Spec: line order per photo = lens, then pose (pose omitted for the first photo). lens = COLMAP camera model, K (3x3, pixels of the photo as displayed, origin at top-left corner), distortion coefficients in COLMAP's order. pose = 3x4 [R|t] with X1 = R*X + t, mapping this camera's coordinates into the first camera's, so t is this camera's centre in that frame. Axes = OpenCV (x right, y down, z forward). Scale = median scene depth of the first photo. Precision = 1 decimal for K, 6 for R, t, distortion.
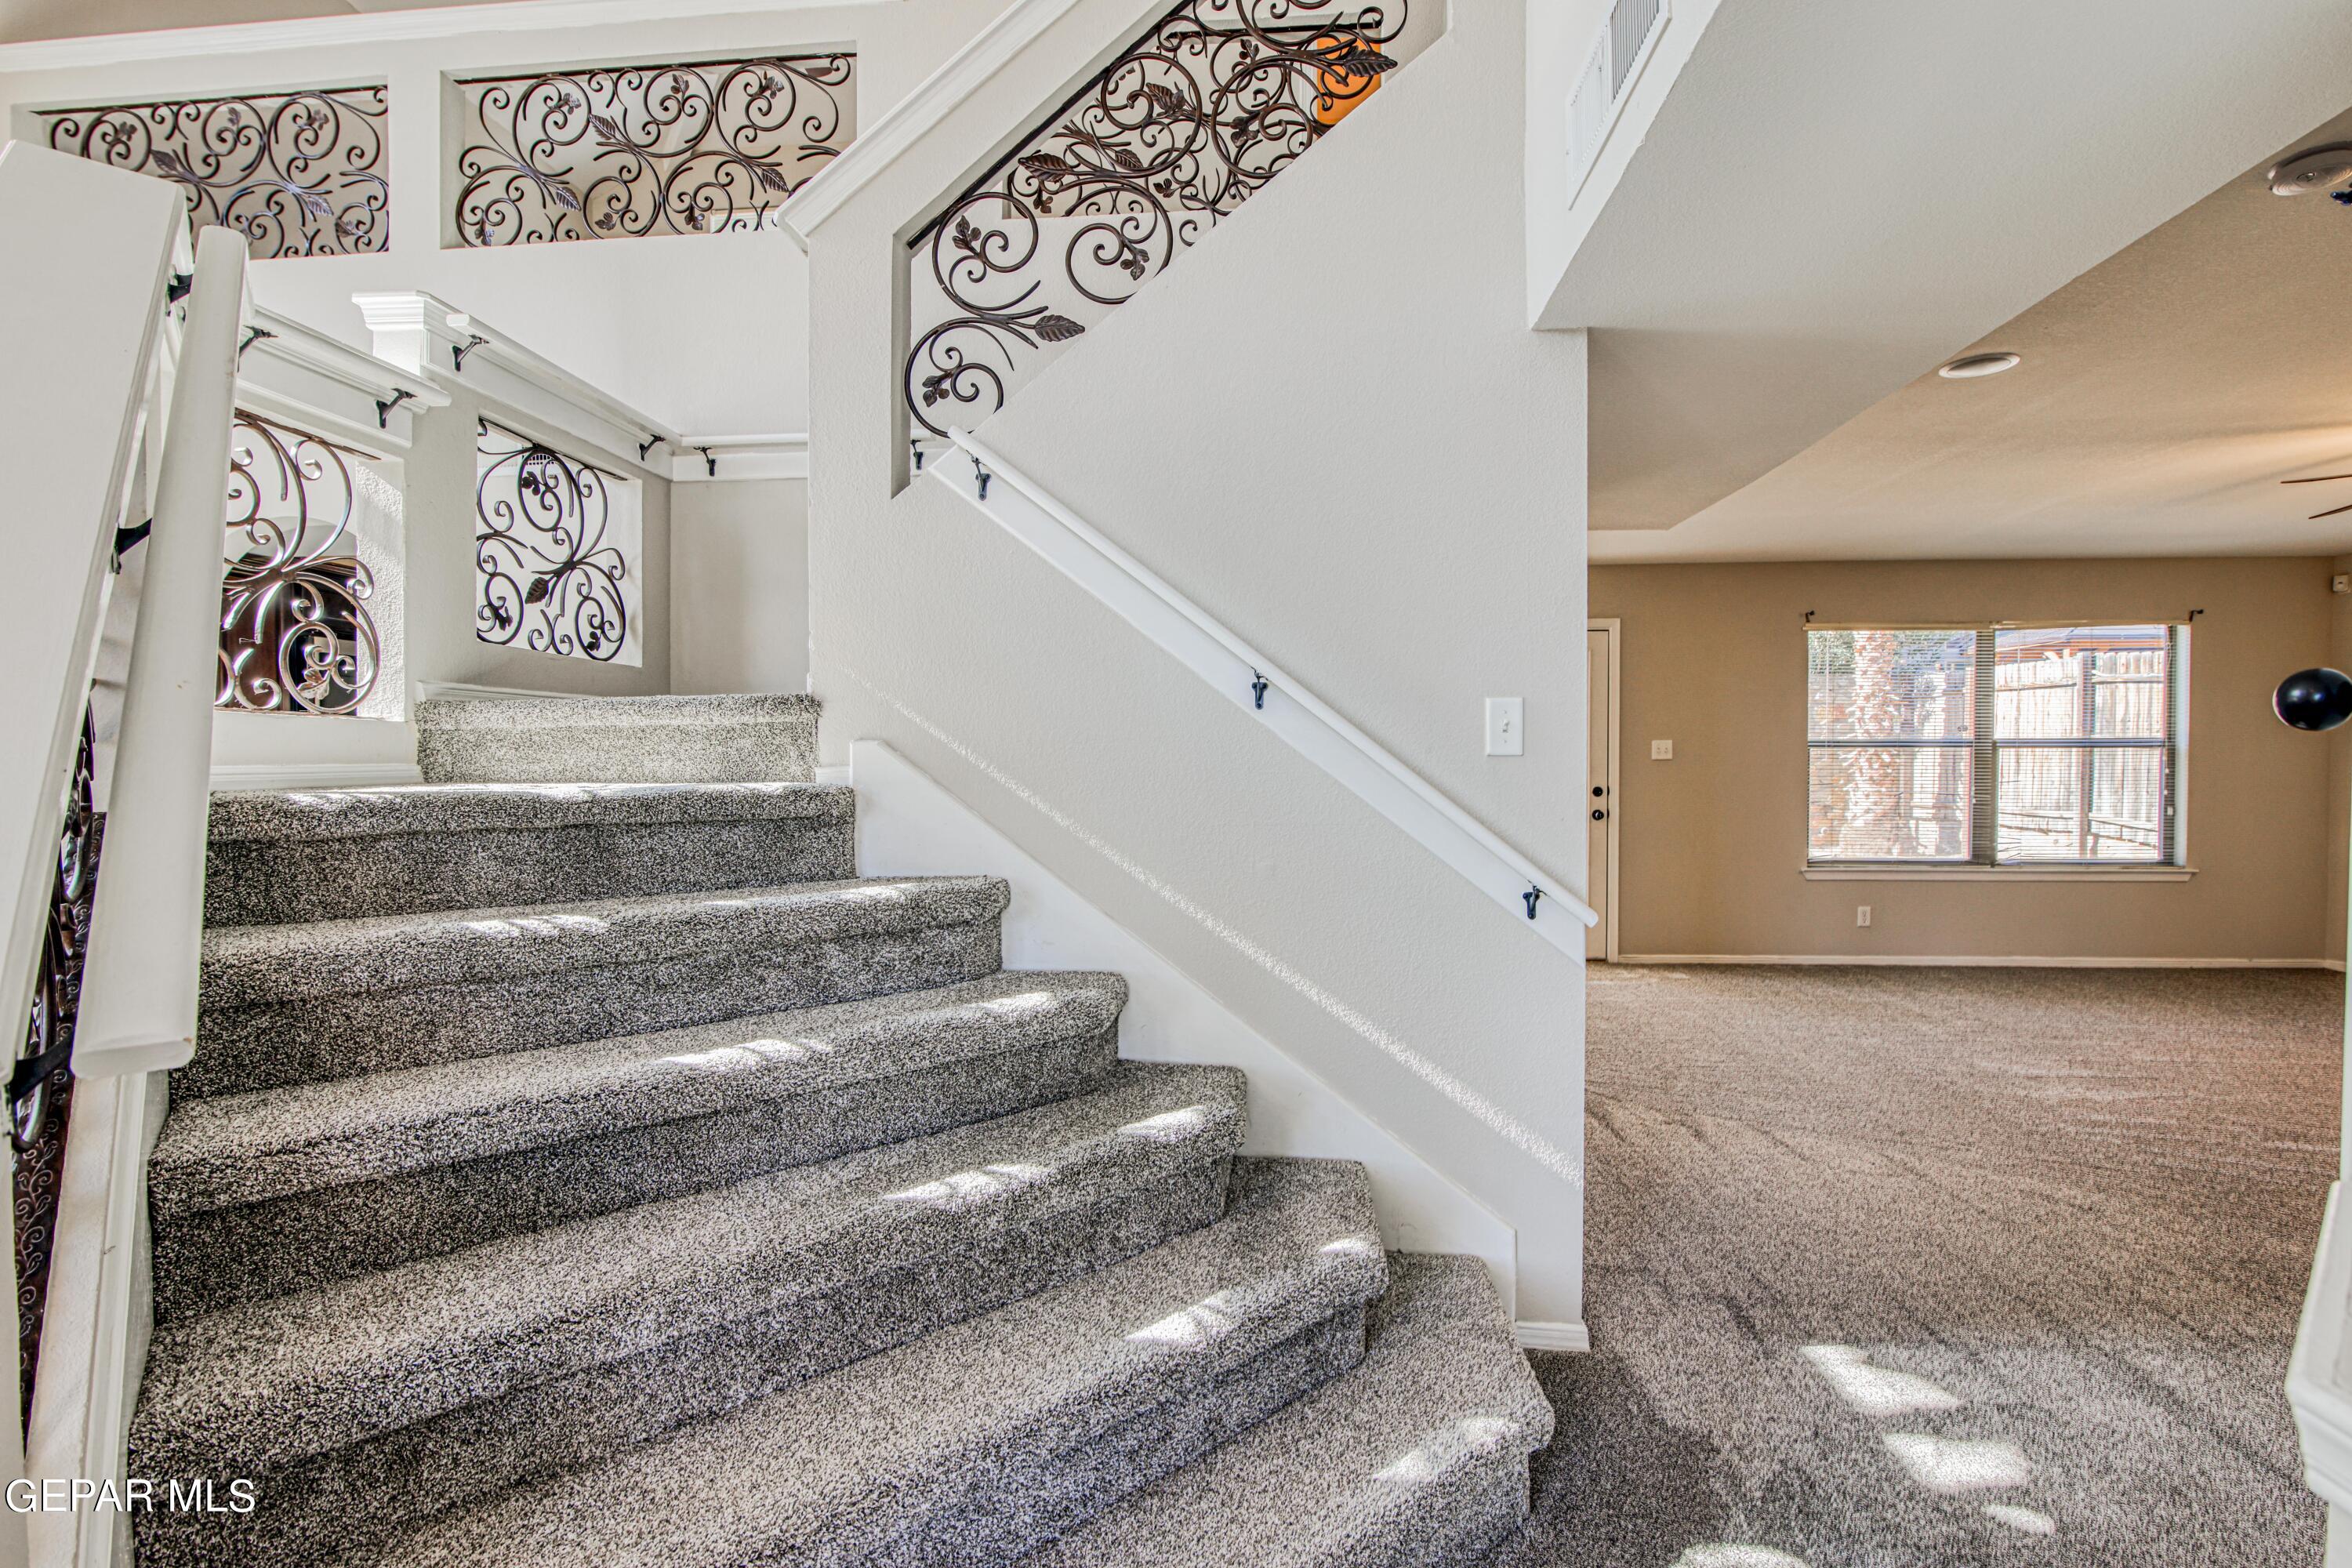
lens RADIAL K [[1084.4, 0, 1190.6], [0, 1084.4, 791.2], [0, 0, 1]] dist [-0.023647, 0.001964]
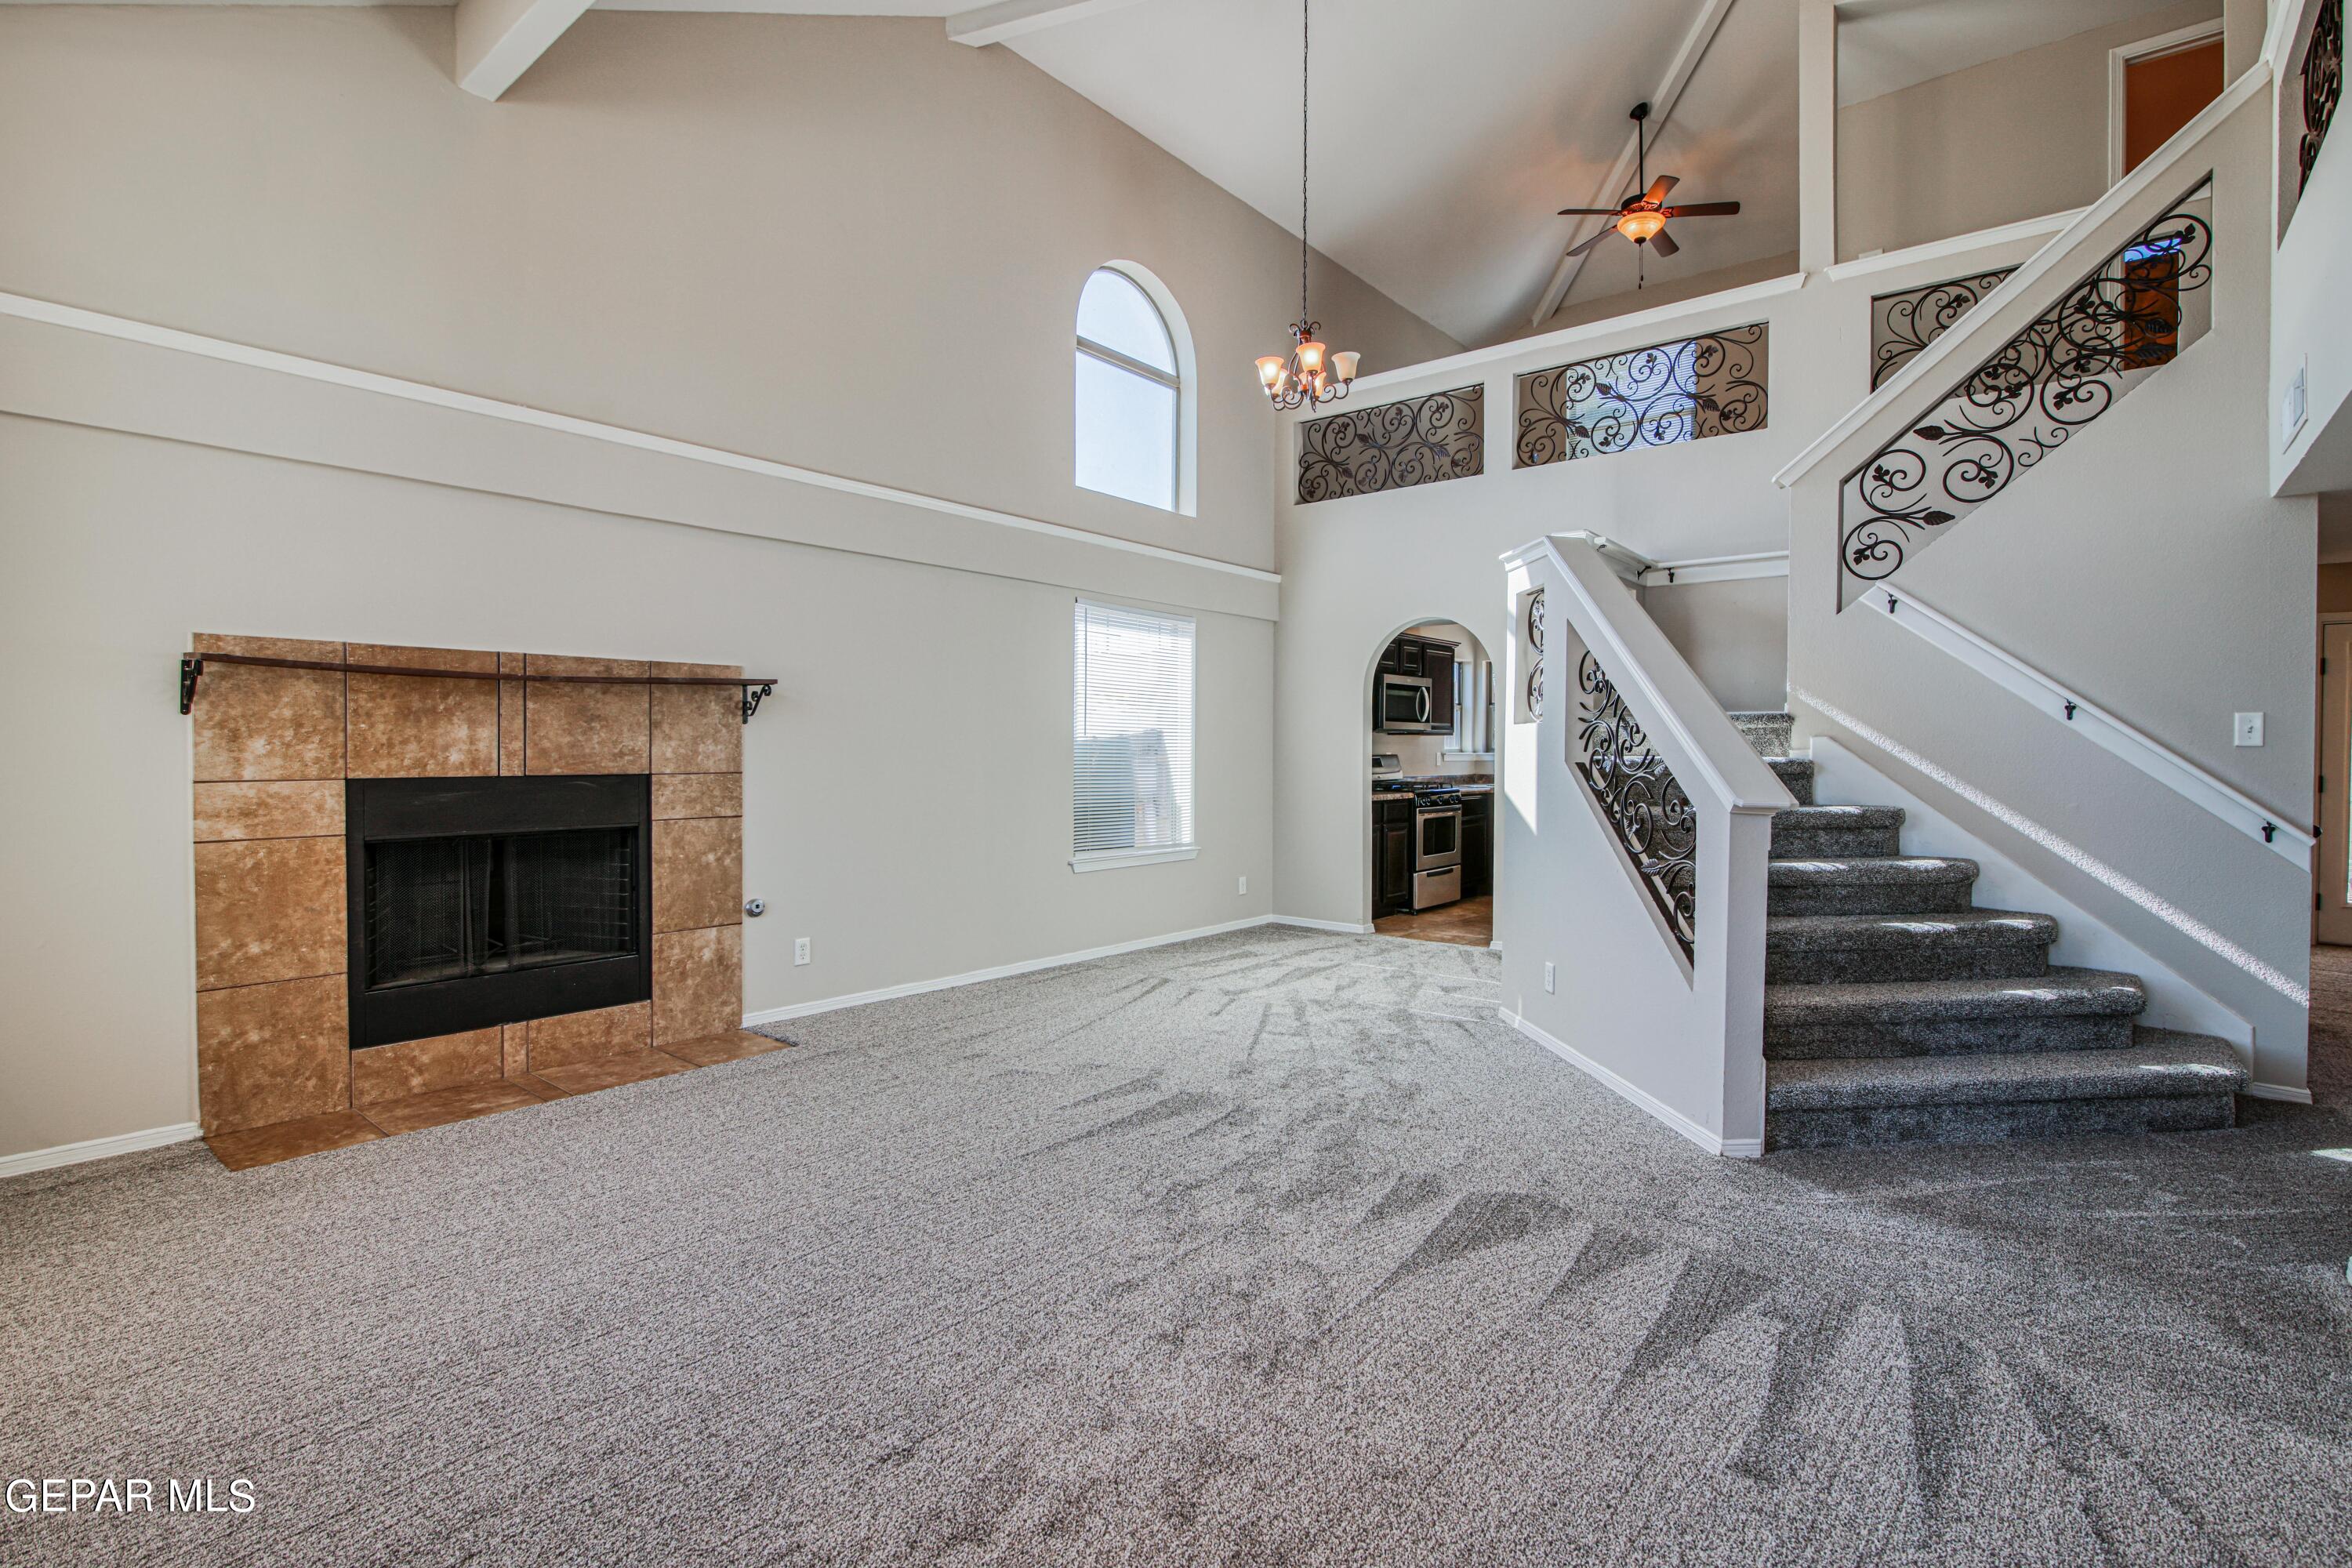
lens RADIAL K [[1084.4, 0, 1183.2], [0, 1084.4, 761.7], [0, 0, 1]] dist [-0.023647, 0.001964]
pose [[0.814812, 0.014956, -0.579533, -0.105639], [-0.022312, 0.999736, -0.005569, 0.035711], [0.579296, 0.017468, 0.814930, -1.269661]]
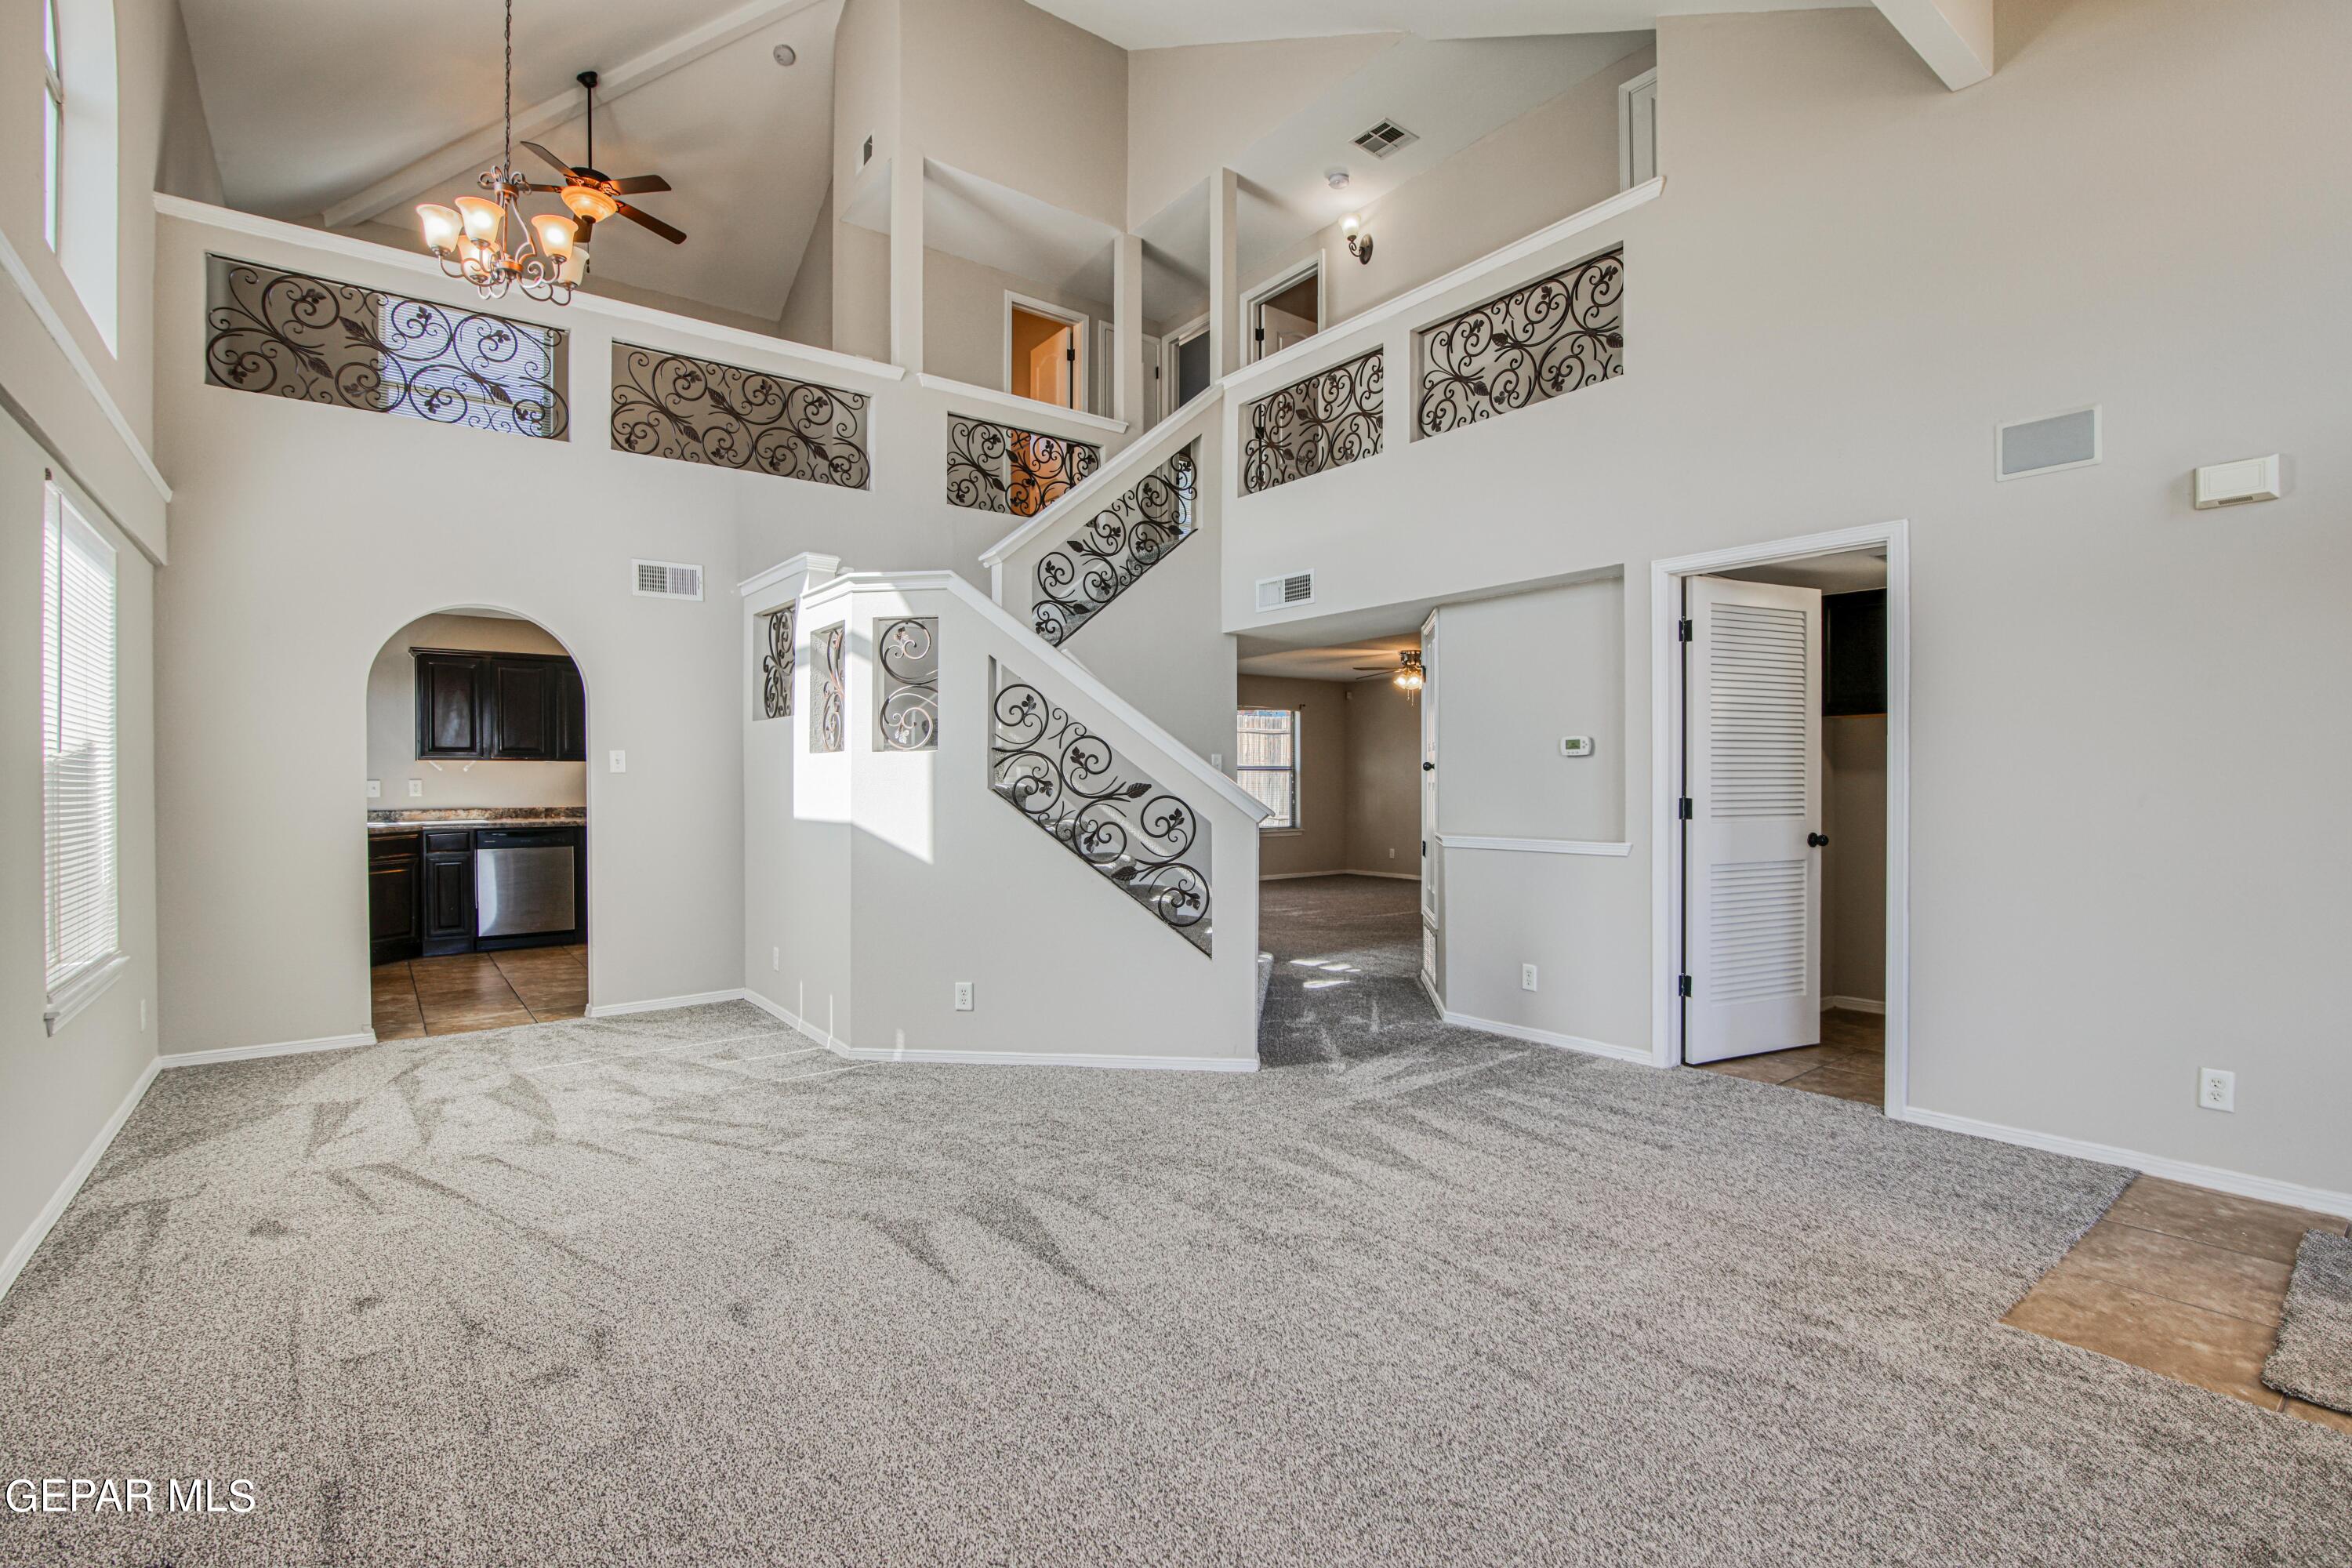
lens RADIAL K [[1084.4, 0, 1181.7], [0, 1084.4, 777.1], [0, 0, 1]] dist [-0.023647, 0.001964]
pose [[0.746784, 0.004148, 0.665054, -1.670393], [0.013810, 0.999668, -0.021743, 0.037133], [-0.664923, 0.025422, 0.746479, -1.099347]]
